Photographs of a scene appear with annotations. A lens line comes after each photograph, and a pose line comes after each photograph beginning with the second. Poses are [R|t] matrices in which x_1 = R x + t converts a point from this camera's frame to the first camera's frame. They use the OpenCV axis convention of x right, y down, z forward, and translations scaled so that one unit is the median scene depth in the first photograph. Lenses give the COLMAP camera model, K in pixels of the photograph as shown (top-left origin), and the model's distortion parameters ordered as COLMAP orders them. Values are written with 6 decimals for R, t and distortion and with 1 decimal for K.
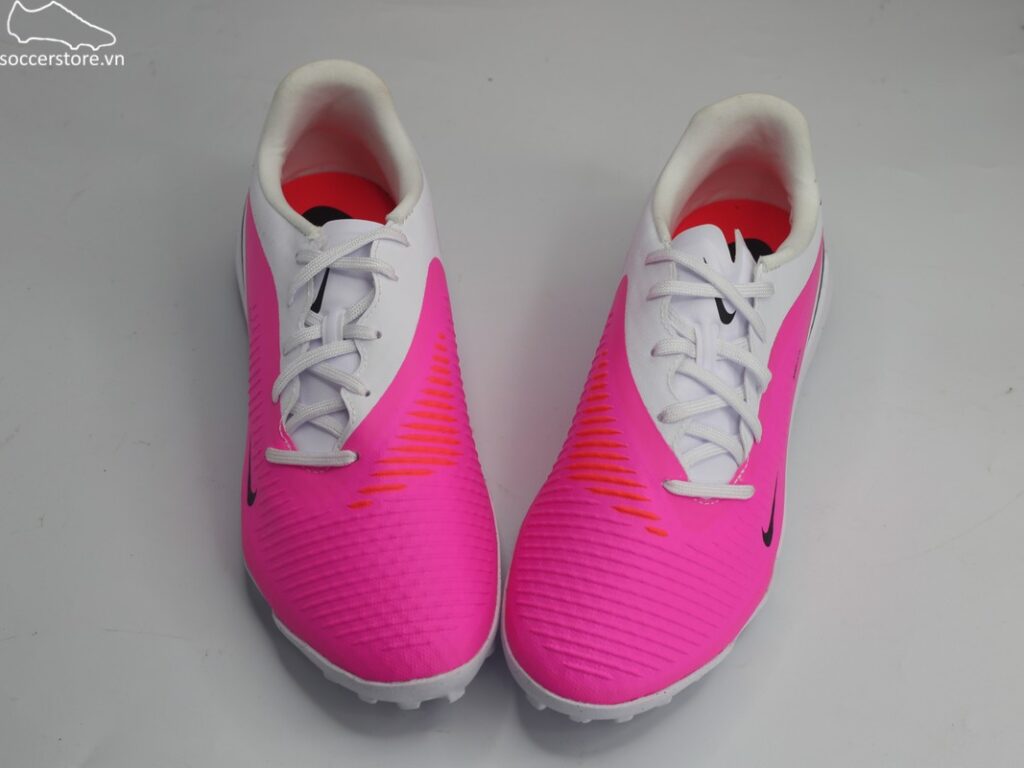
lens RADIAL K [[1799.3, 0, 512.0], [0, 1799.3, 384.0], [0, 0, 1]] dist [-0.123222, -0.122663]
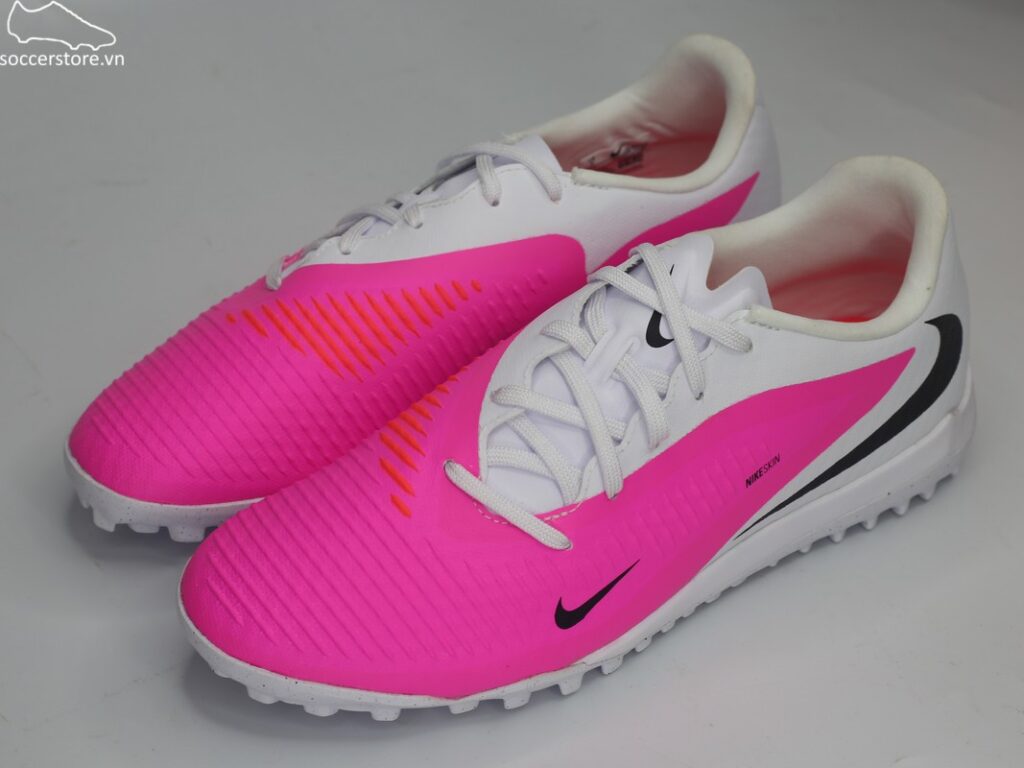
lens RADIAL K [[1799.3, 0, 512.0], [0, 1799.3, 384.0], [0, 0, 1]] dist [-0.123222, -0.122663]
pose [[0.770117, 0.401805, -0.495451, 0.484664], [-0.483980, 0.873998, -0.043485, 0.045731], [0.415551, 0.273277, 0.867547, 0.319423]]
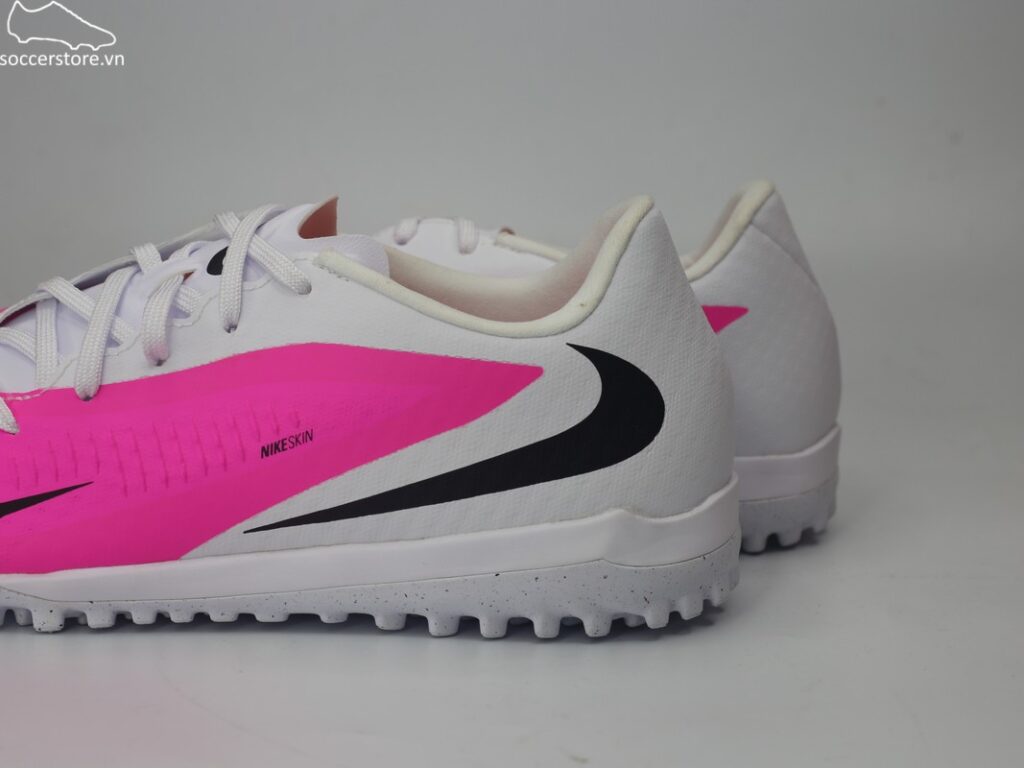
lens RADIAL K [[1799.3, 0, 512.0], [0, 1799.3, 384.0], [0, 0, 1]] dist [-0.123222, -0.122663]
pose [[0.285059, 0.162727, -0.944596, 0.836083], [-0.730100, 0.675384, -0.103979, -0.018753], [0.621044, 0.719289, 0.311331, 0.931815]]
